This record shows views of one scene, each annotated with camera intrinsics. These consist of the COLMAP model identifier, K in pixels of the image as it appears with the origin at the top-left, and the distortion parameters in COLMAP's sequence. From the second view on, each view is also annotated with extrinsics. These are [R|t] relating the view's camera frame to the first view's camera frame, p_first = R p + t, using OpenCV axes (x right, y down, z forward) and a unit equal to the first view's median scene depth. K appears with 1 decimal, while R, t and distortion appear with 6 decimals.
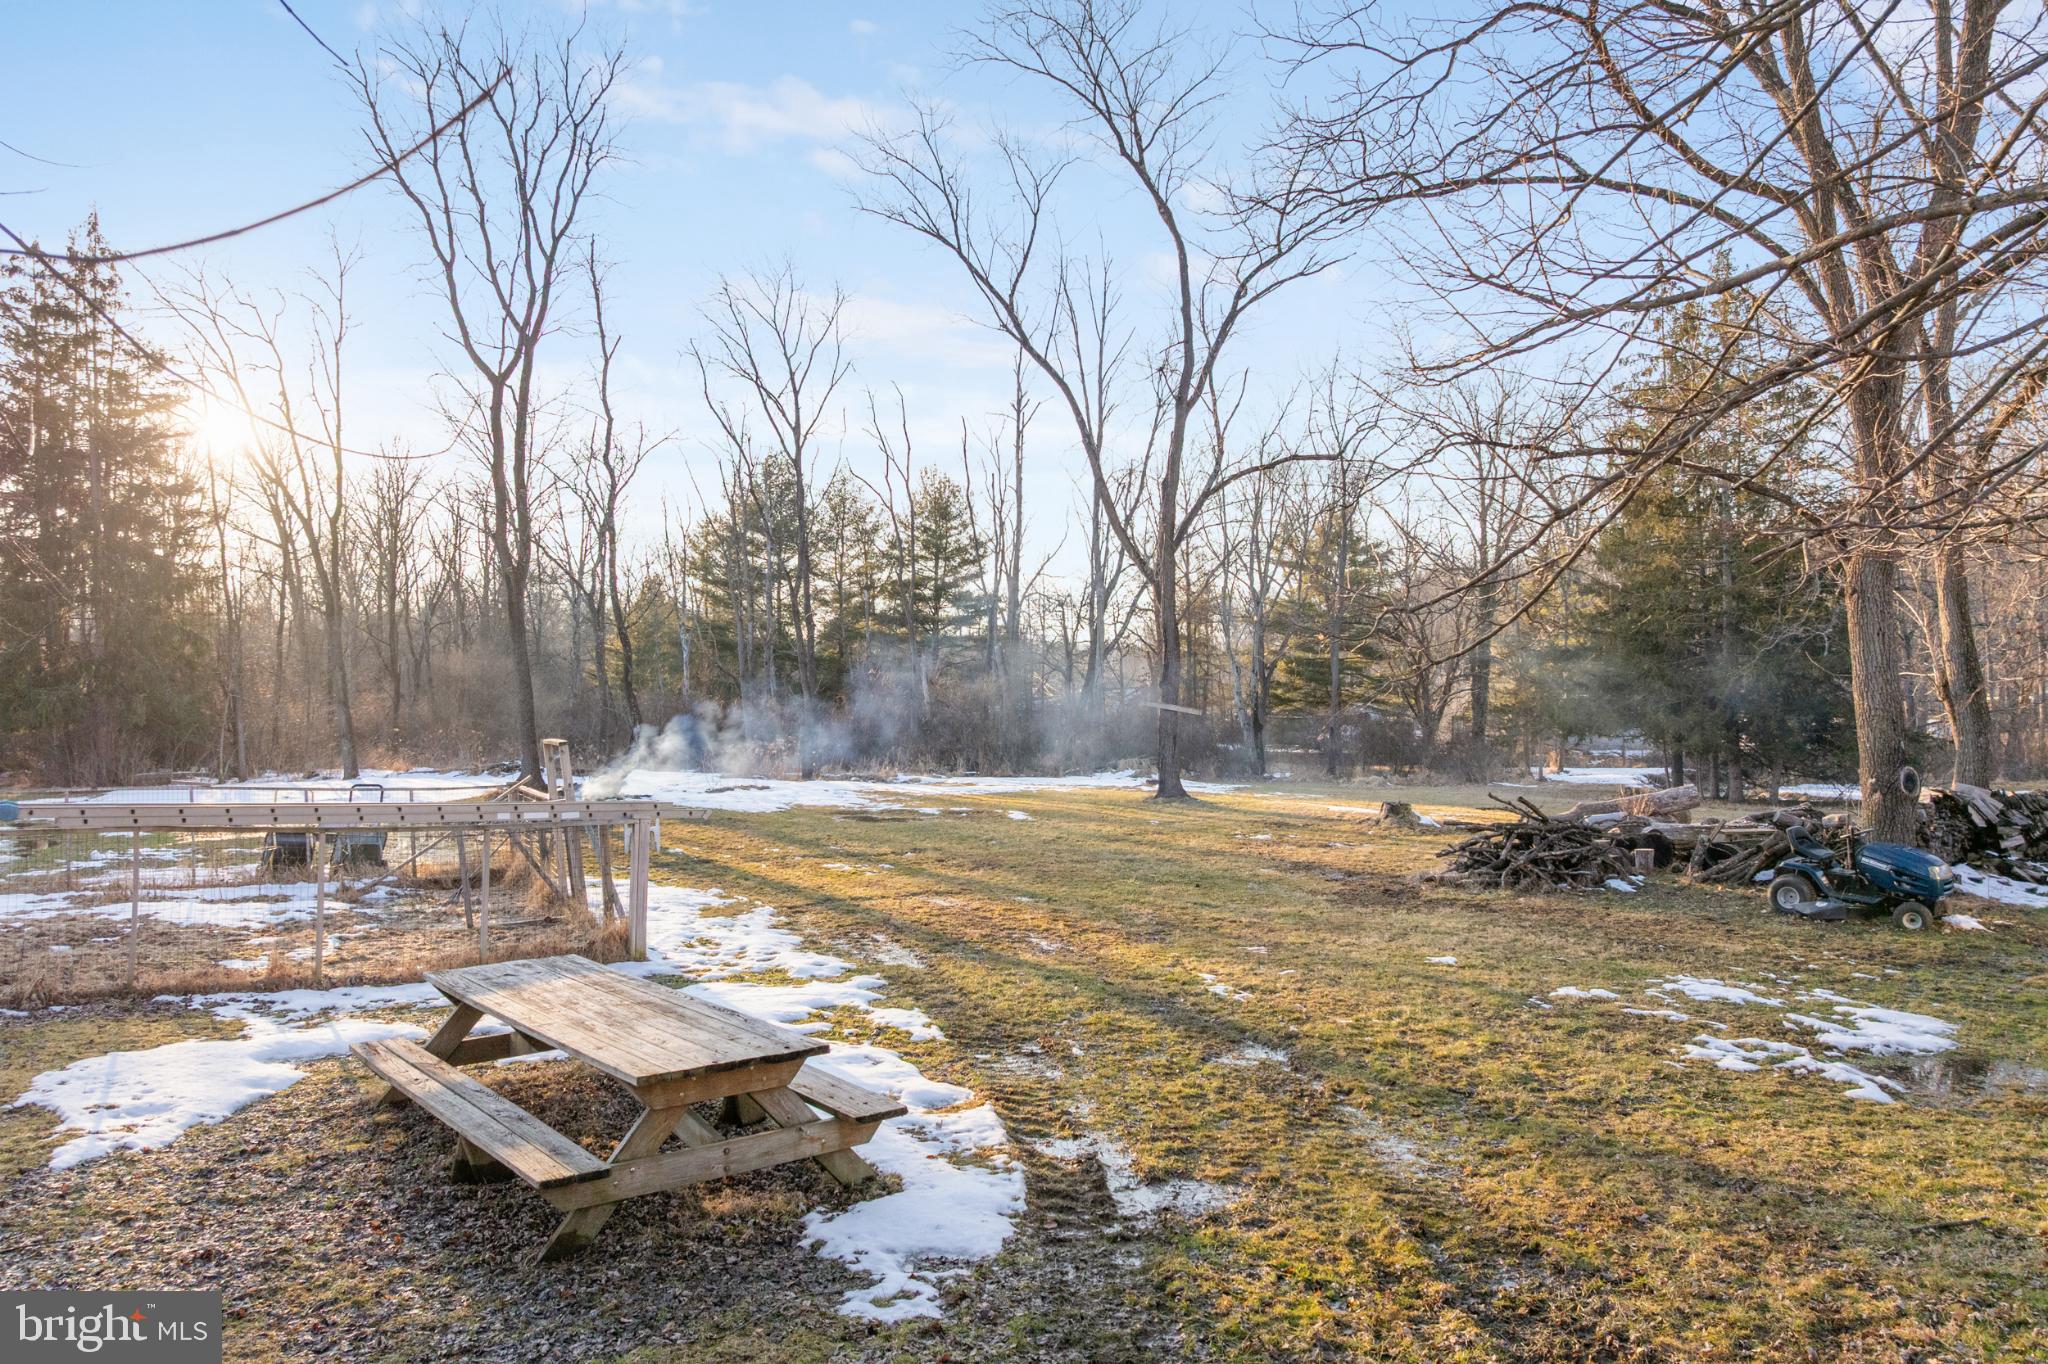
lens RADIAL K [[1436.6, 0, 1026.5], [0, 1436.6, 575.4], [0, 0, 1]] dist [-0.033714, -0.002848]
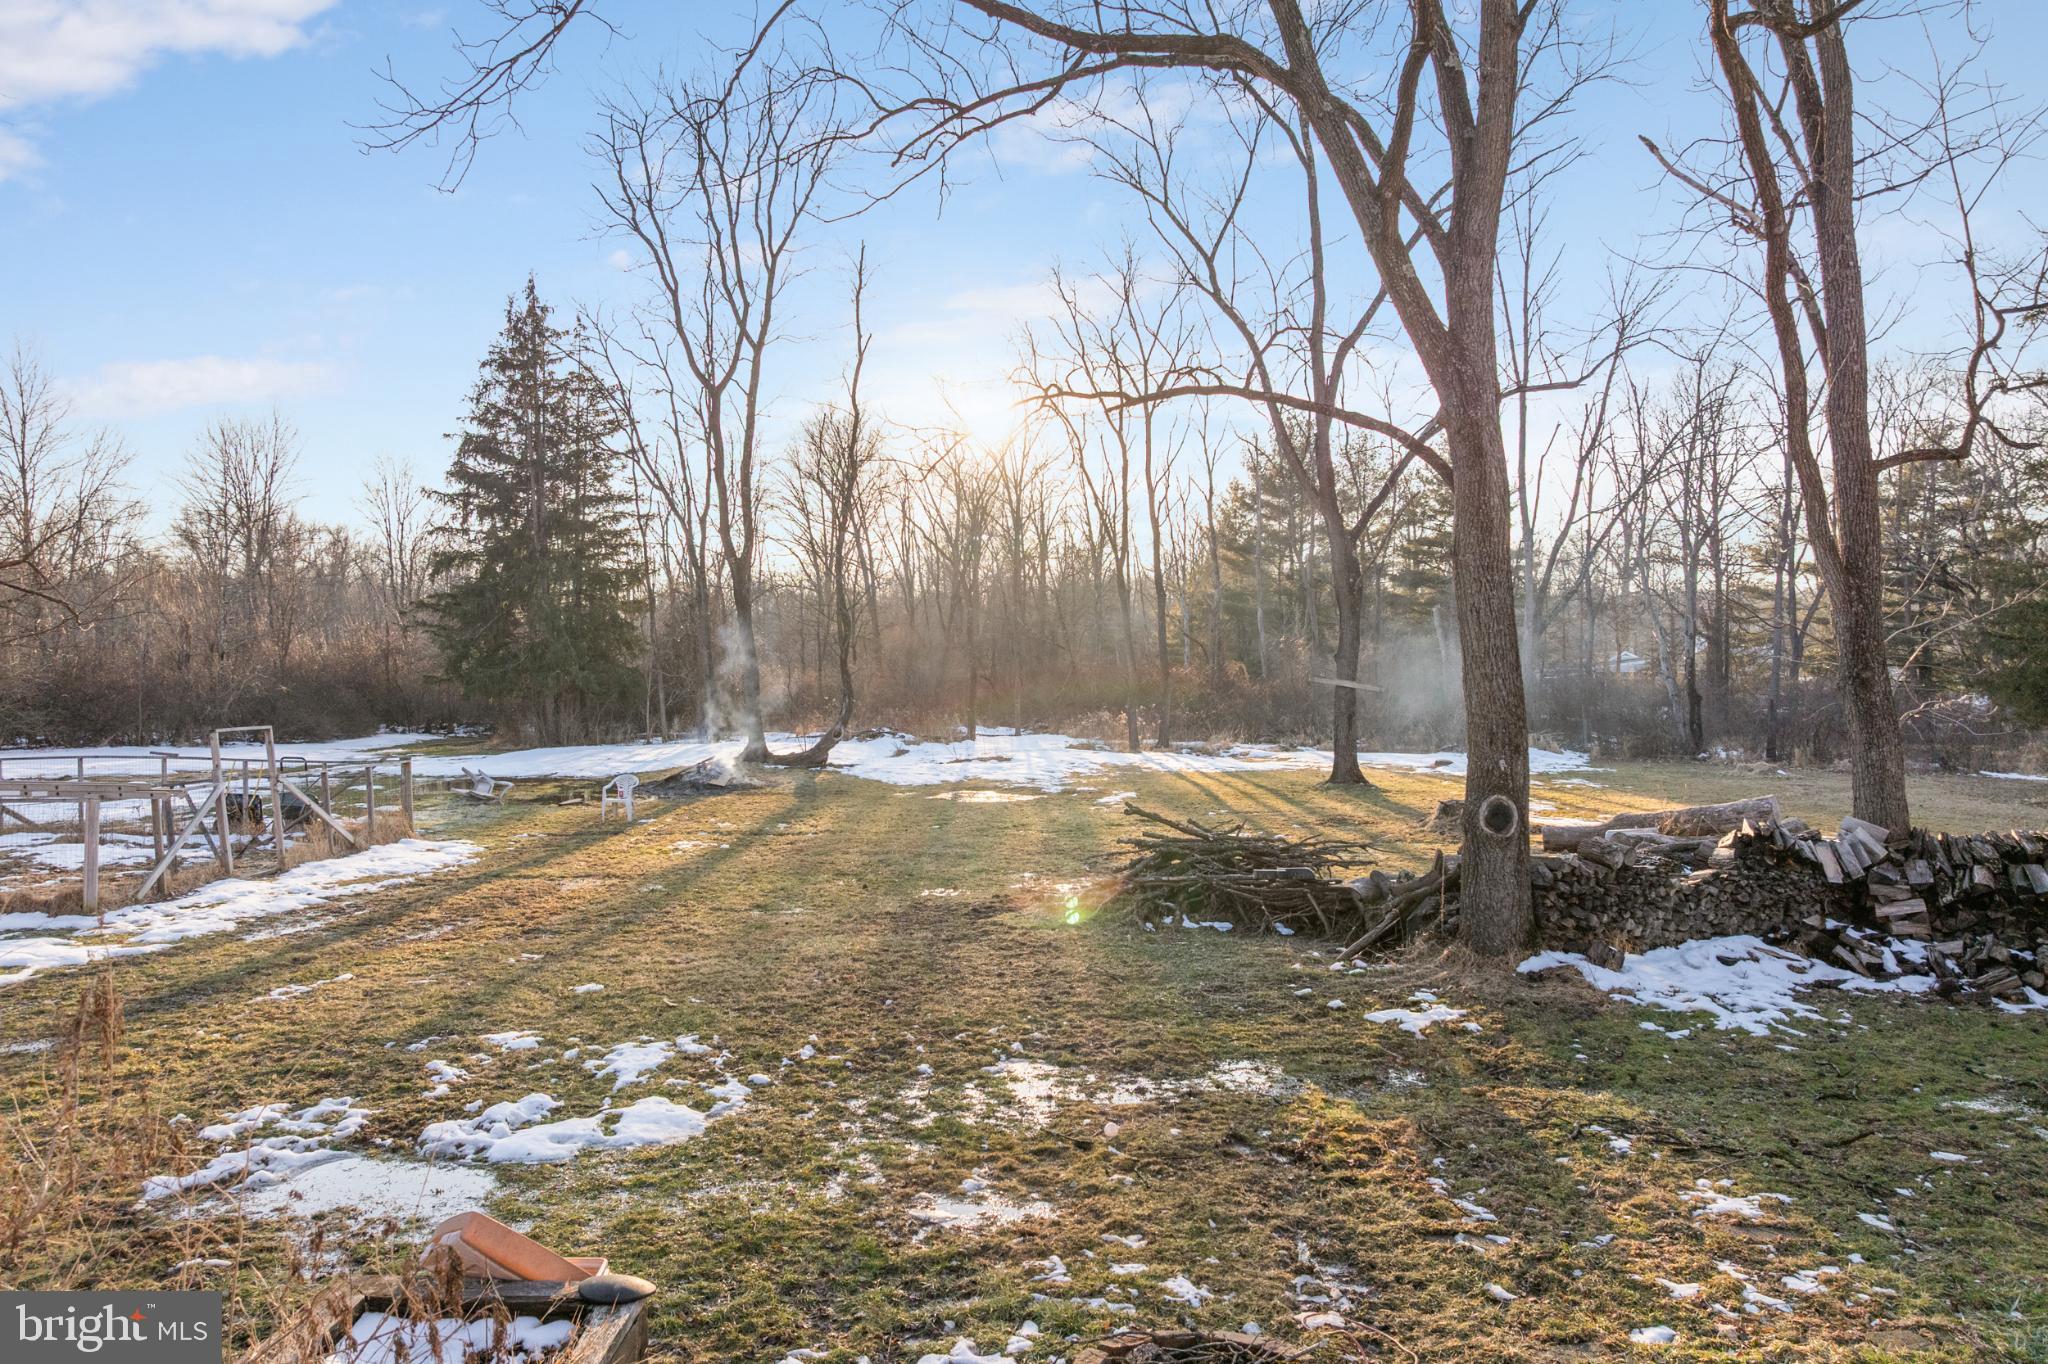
lens RADIAL K [[1436.6, 0, 1026.5], [0, 1436.6, 575.4], [0, 0, 1]] dist [-0.033714, -0.002848]
pose [[0.880042, -0.031582, -0.473844, 0.353281], [0.045195, 0.998827, 0.017365, -0.000355], [0.472740, -0.036698, 0.880437, 0.113414]]
